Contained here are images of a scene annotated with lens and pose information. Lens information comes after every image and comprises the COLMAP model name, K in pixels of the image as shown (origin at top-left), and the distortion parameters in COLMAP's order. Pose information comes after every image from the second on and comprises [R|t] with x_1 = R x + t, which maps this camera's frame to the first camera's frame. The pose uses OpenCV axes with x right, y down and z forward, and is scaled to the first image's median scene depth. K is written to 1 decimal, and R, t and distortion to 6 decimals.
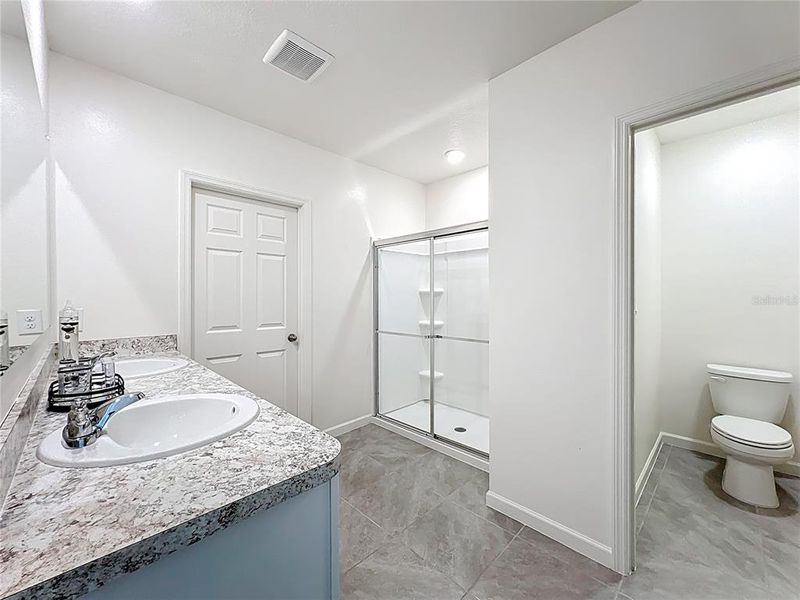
lens RADIAL K [[326.9, 0, 397.8], [0, 326.9, 300.5], [0, 0, 1]] dist [-0.000035, 0.000800]
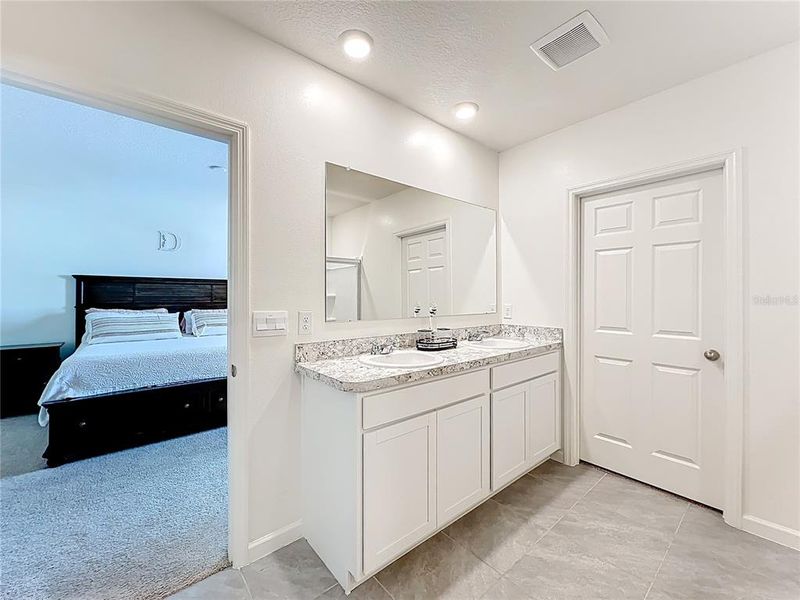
lens RADIAL K [[326.9, 0, 396.7], [0, 326.9, 299.3], [0, 0, 1]] dist [-0.000035, 0.000800]
pose [[-0.072877, 0.005154, -0.997328, 0.445301], [-0.014981, 0.999868, 0.006262, -0.000823], [0.997228, 0.015397, -0.072790, 0.384953]]
